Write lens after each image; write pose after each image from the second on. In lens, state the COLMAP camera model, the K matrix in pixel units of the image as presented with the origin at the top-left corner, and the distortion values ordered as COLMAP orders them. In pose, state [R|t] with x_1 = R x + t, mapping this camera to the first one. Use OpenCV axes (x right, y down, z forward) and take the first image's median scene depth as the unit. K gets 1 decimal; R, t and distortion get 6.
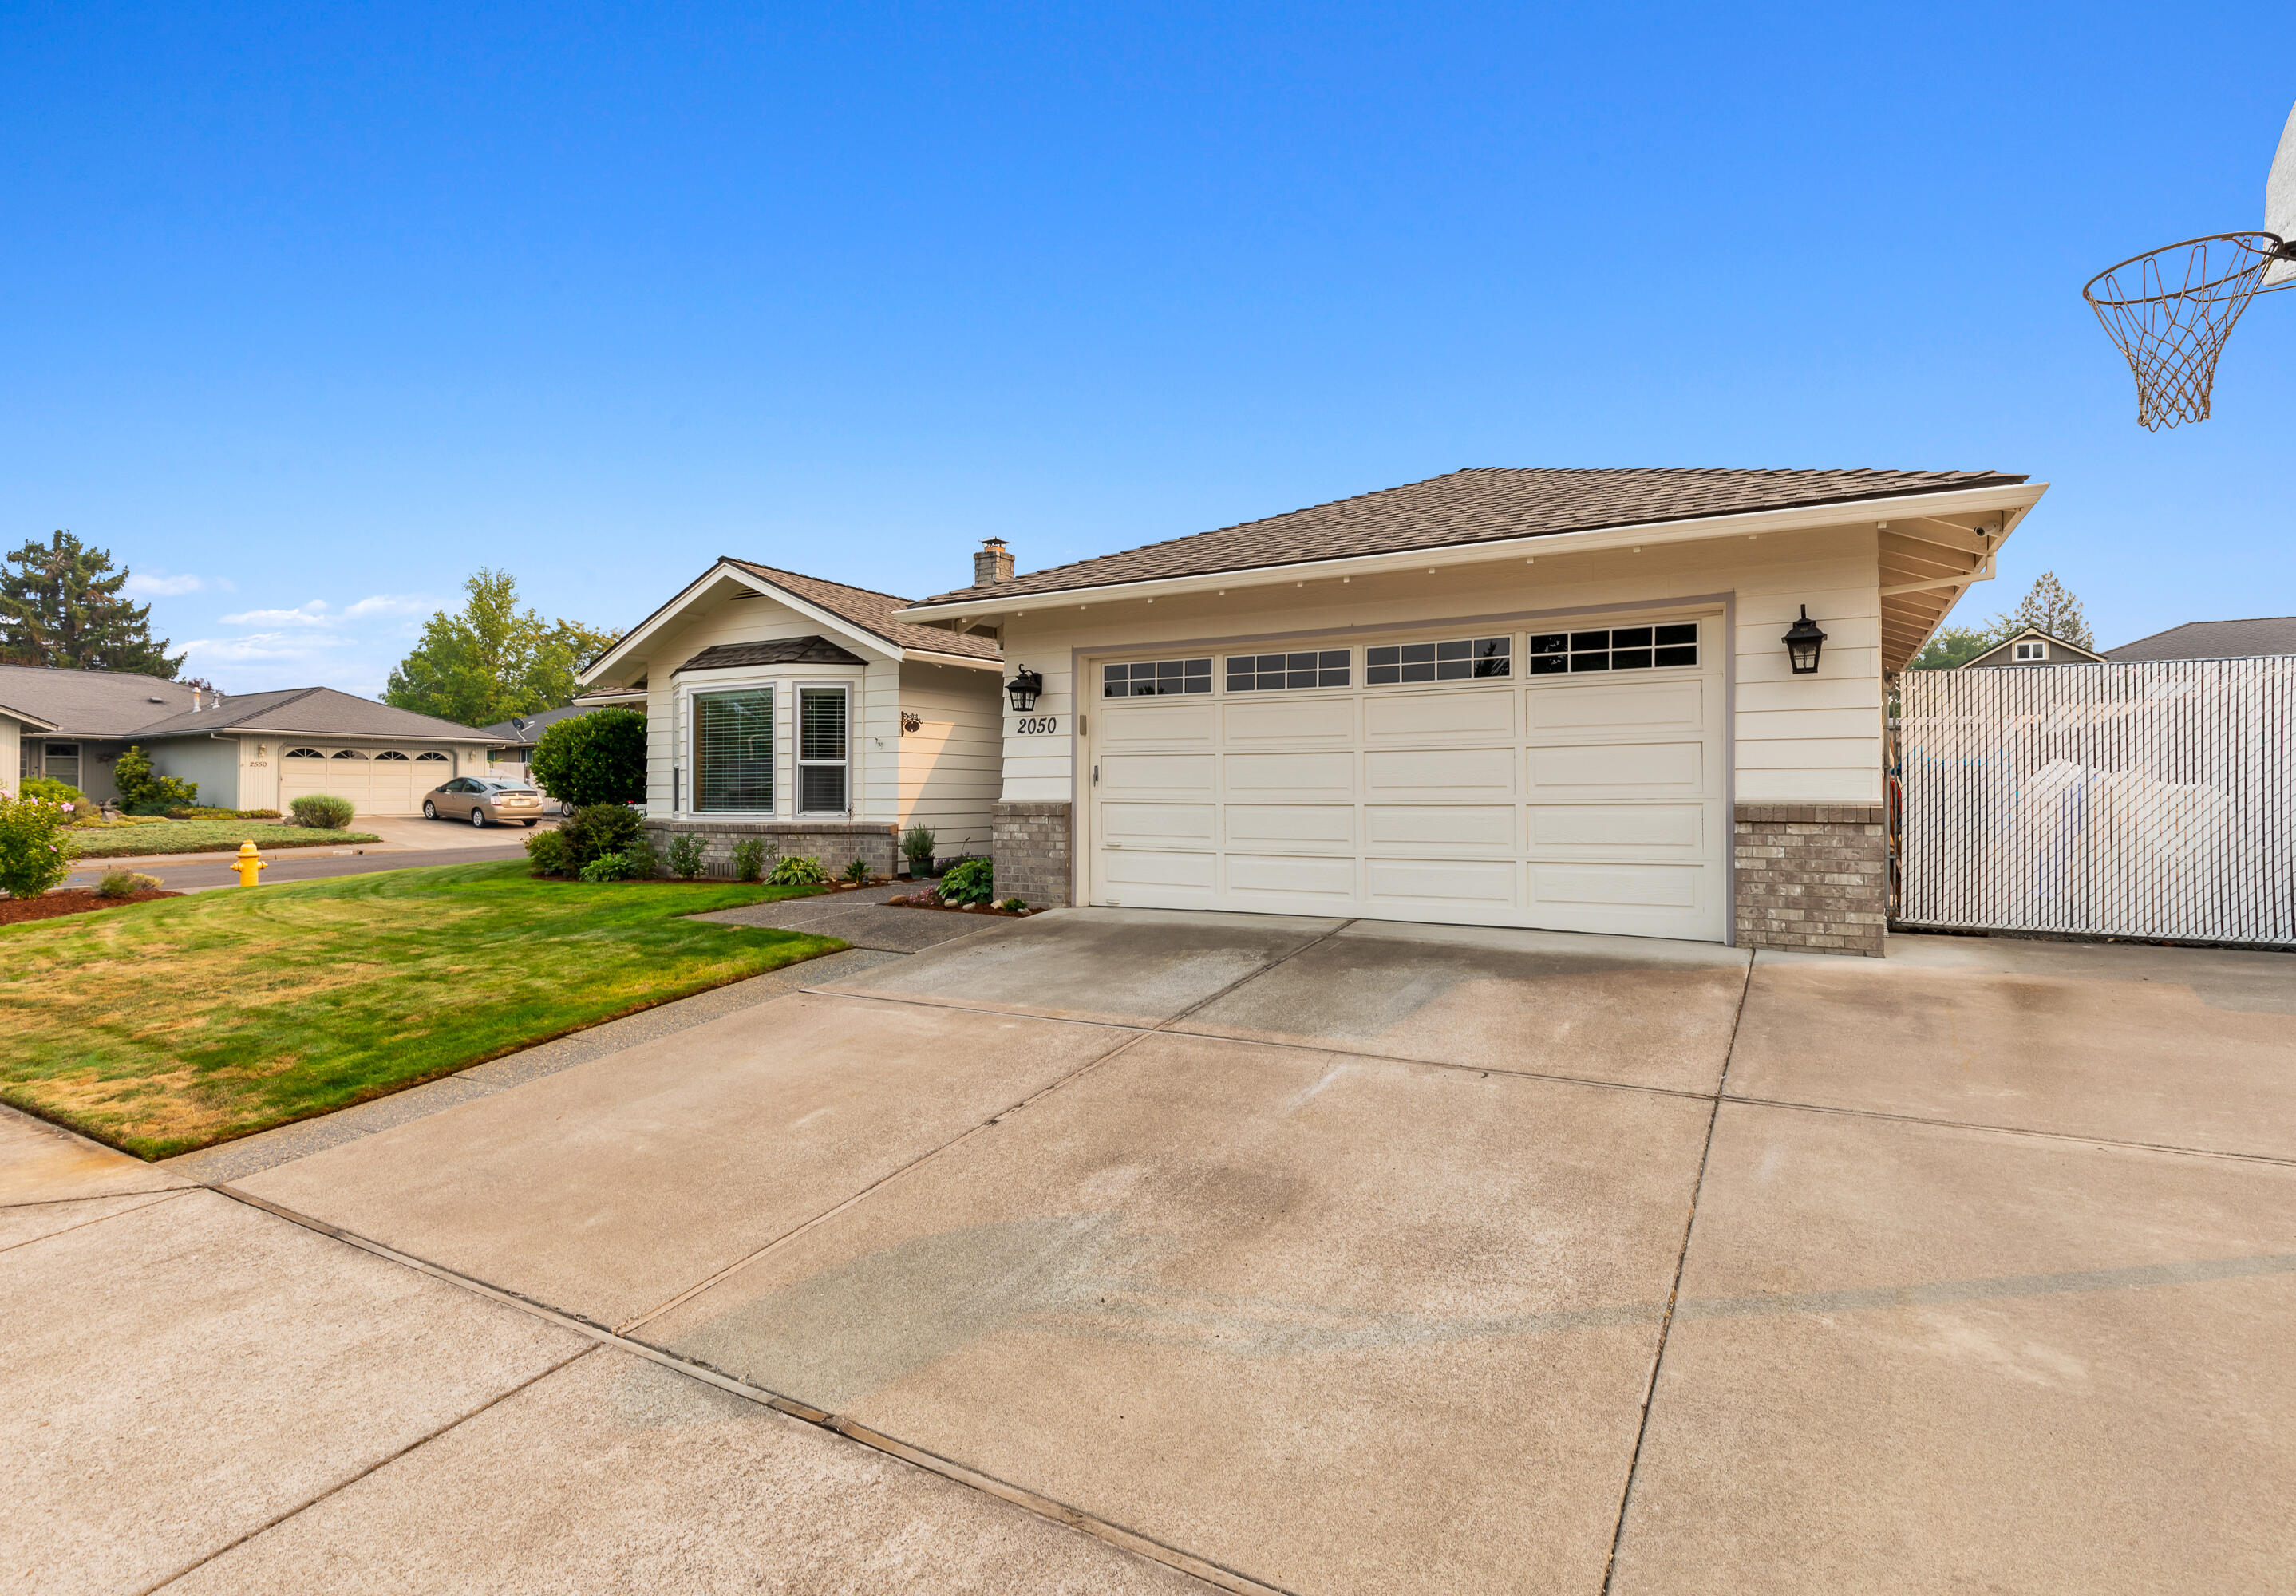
lens RADIAL K [[1044.0, 0, 1157.2], [0, 1044.0, 783.6], [0, 0, 1]] dist [-0.001132, -0.007262]
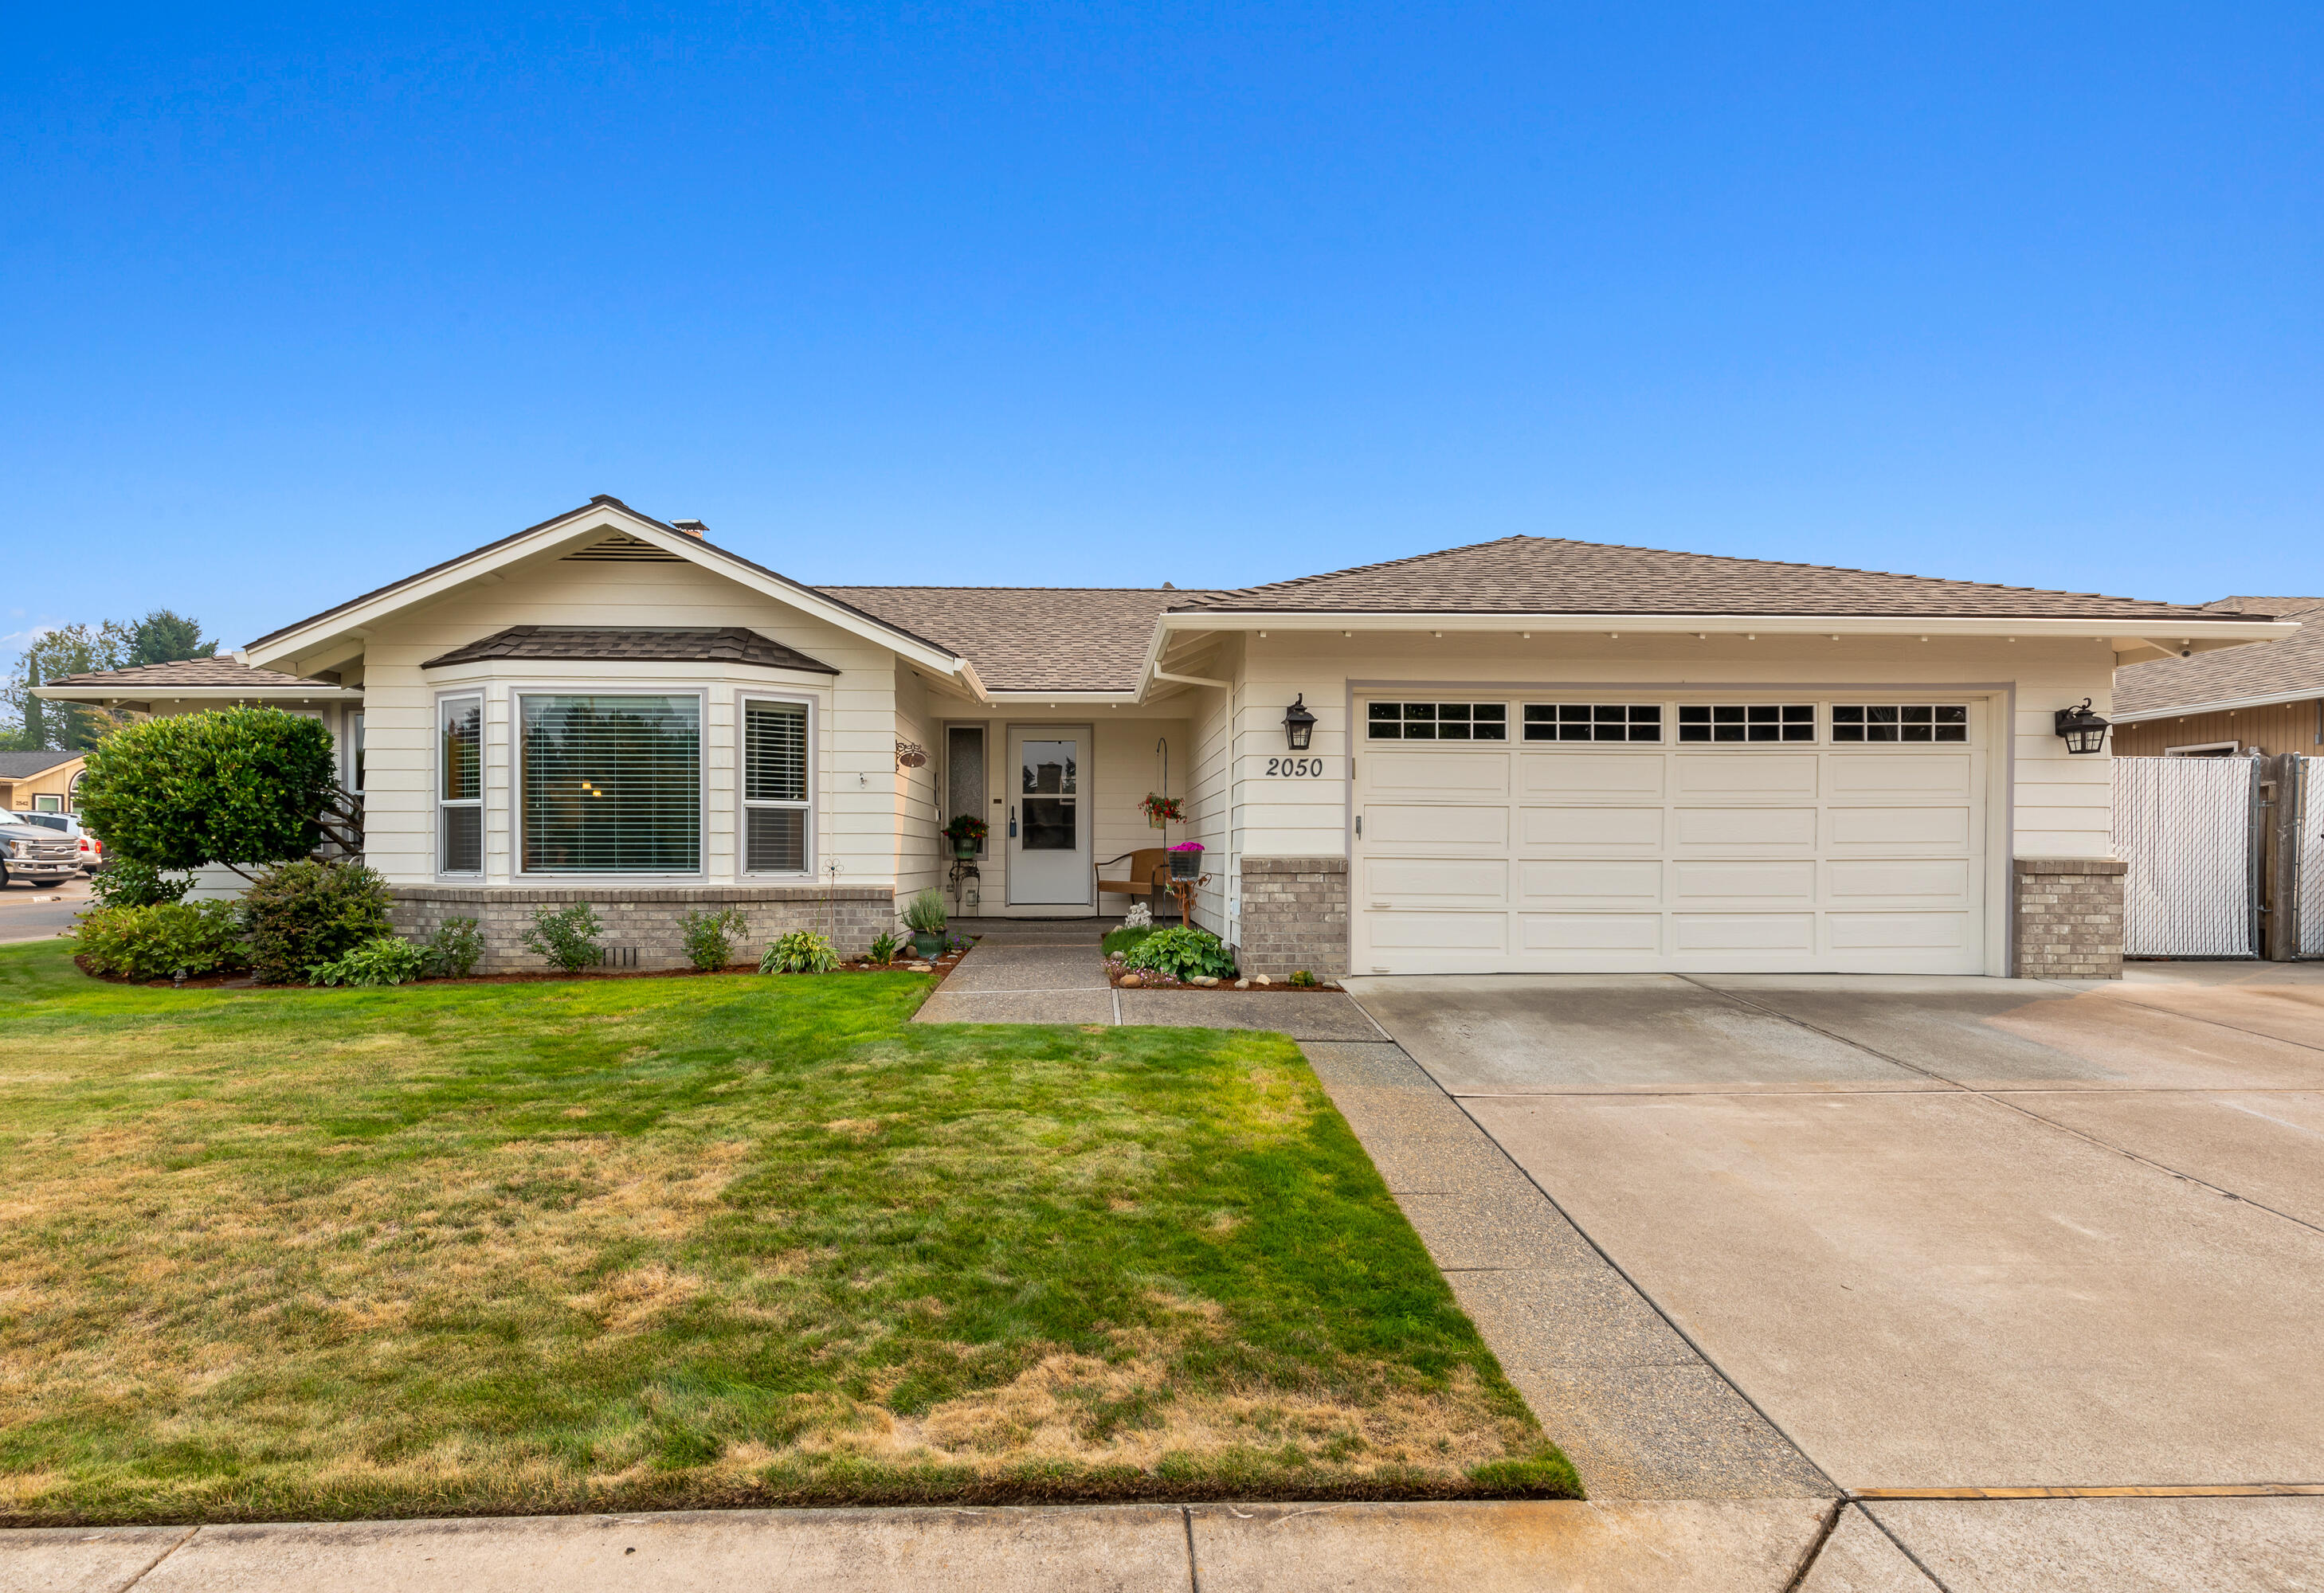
lens RADIAL K [[1102.6, 0, 1079.8], [0, 1102.6, 867.8], [0, 0, 1]] dist [0.000221, 0.000003]
pose [[0.864817, -0.000872, 0.502086, -0.534558], [-0.009153, 0.999805, 0.017502, 0.008939], [-0.502003, -0.019731, 0.864641, 0.233428]]
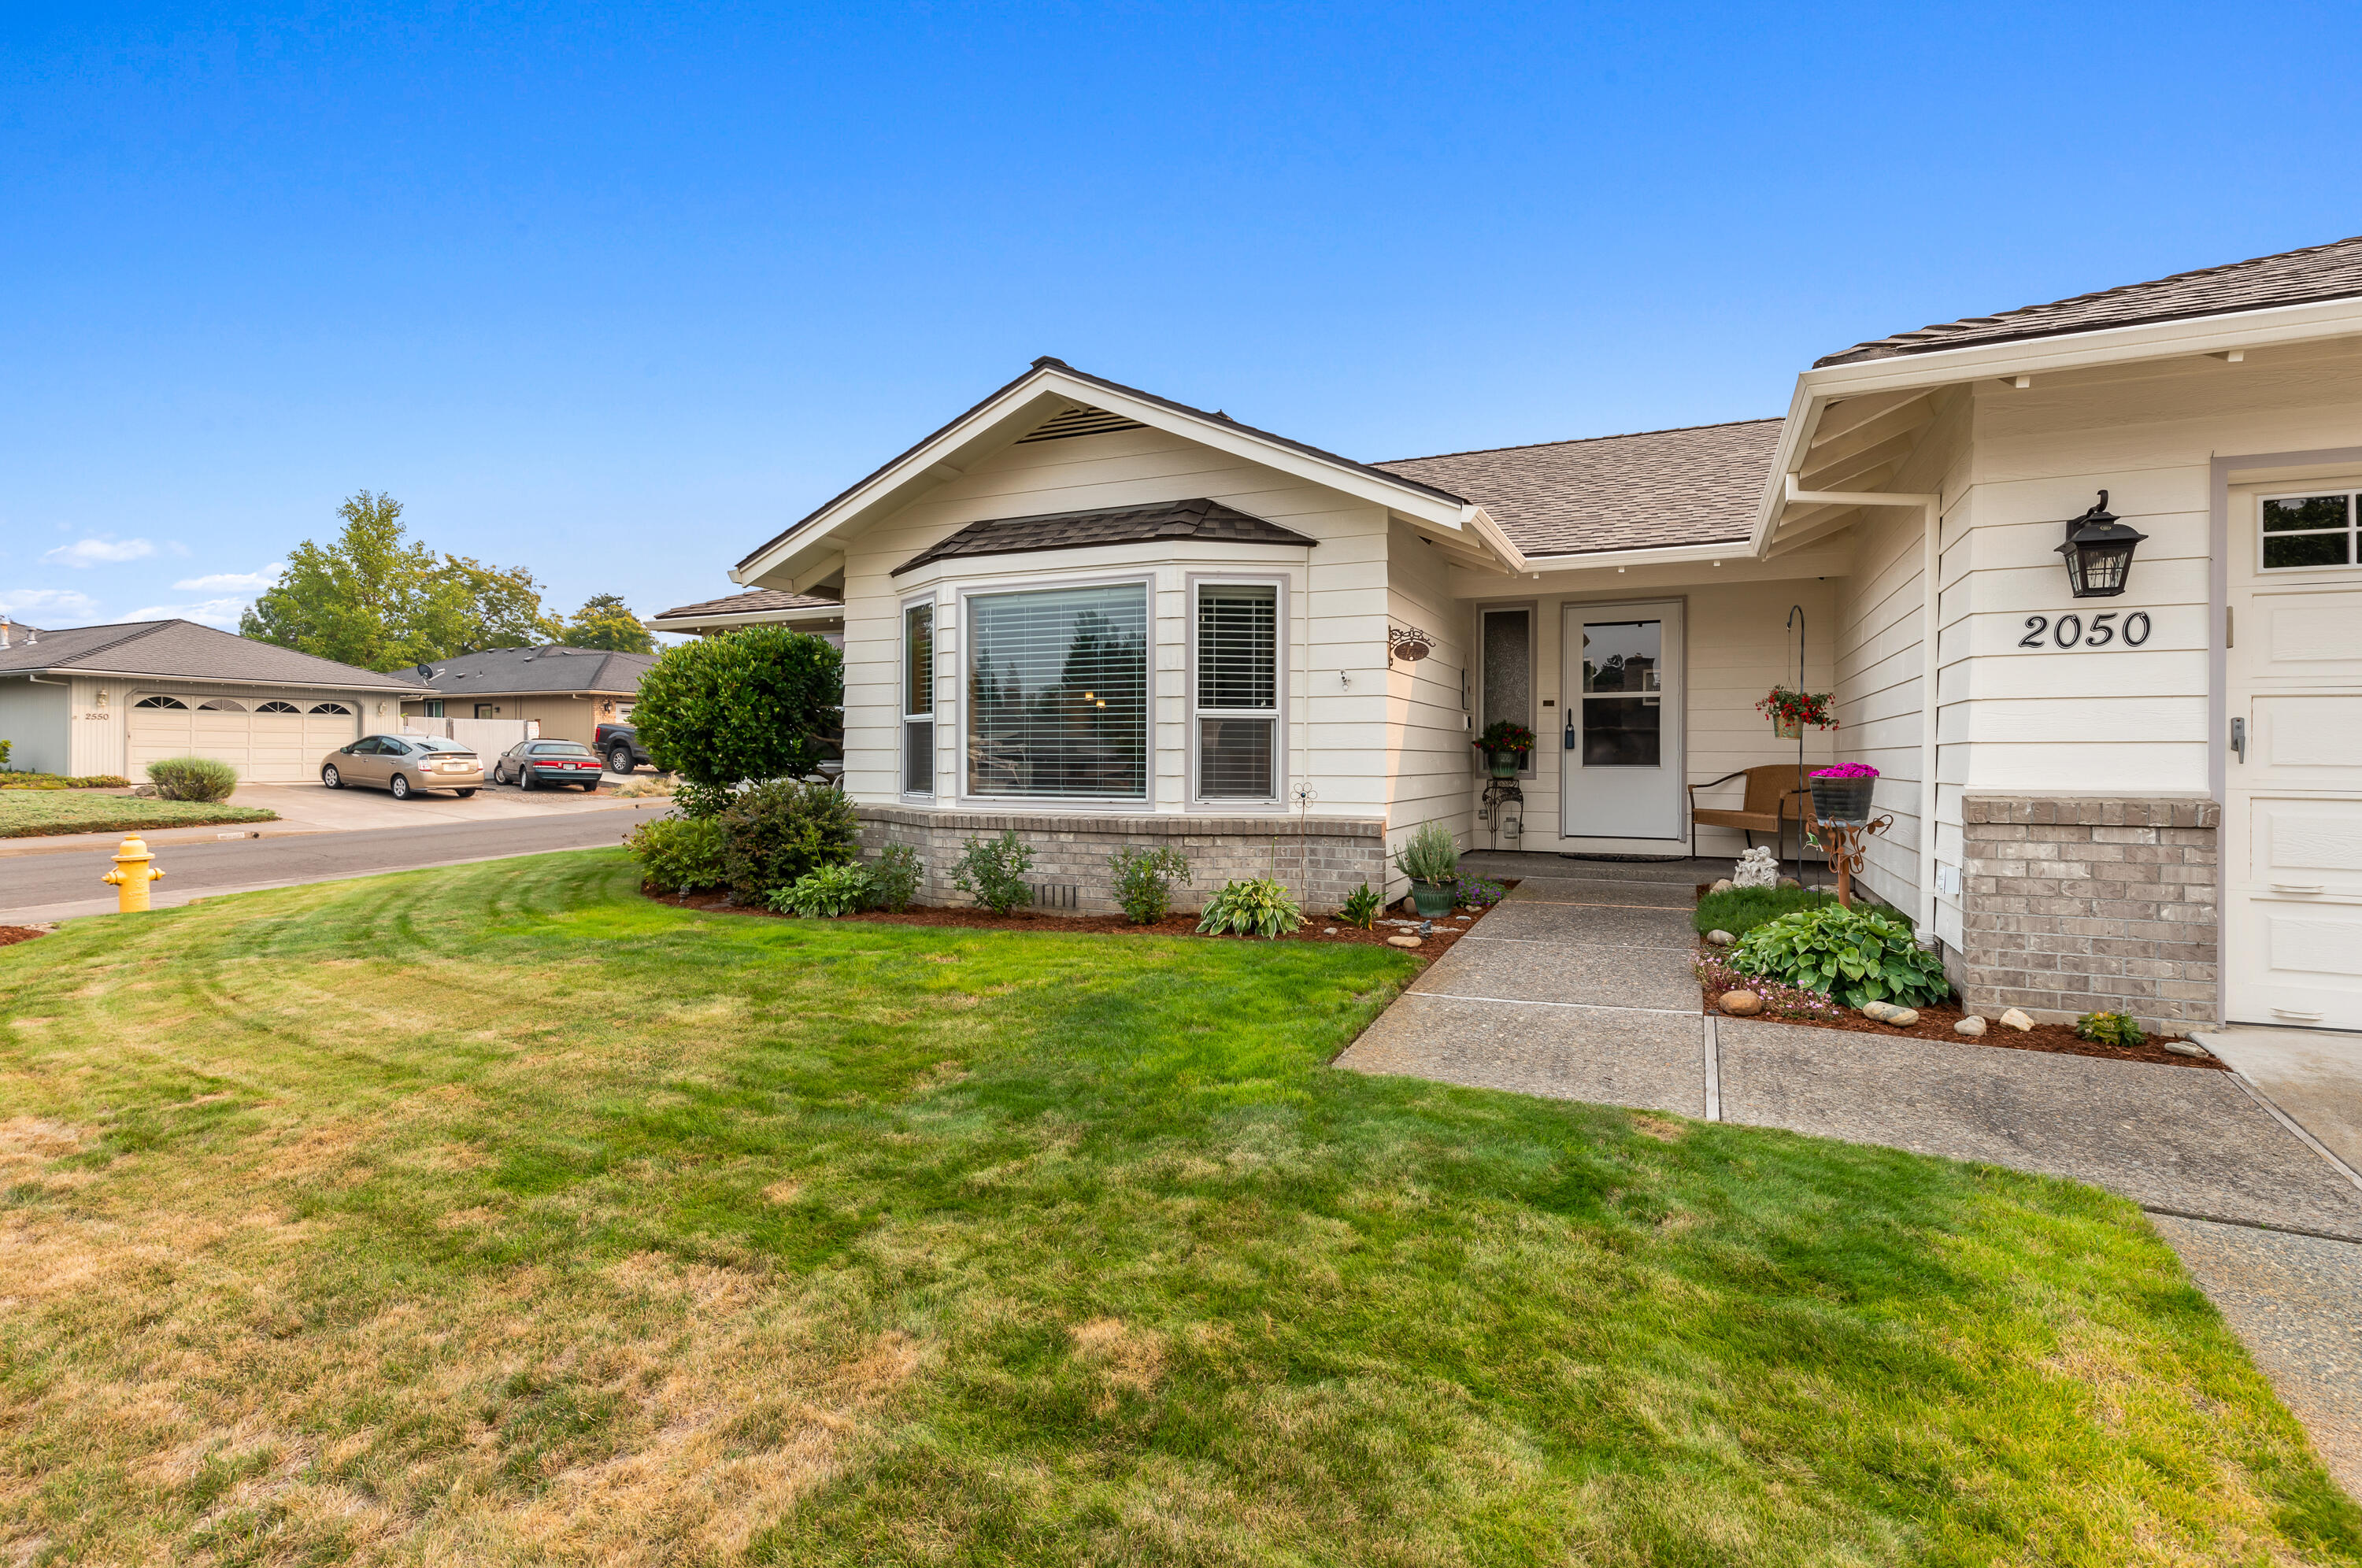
lens RADIAL K [[1085.6, 0, 1151.7], [0, 1085.6, 758.3], [0, 0, 1]] dist [0.004698, -0.000303]
pose [[0.997497, 0.005478, 0.070493, -0.418497], [-0.006180, 0.999933, 0.009742, -0.000780], [-0.070435, -0.010153, 0.997465, 0.409856]]
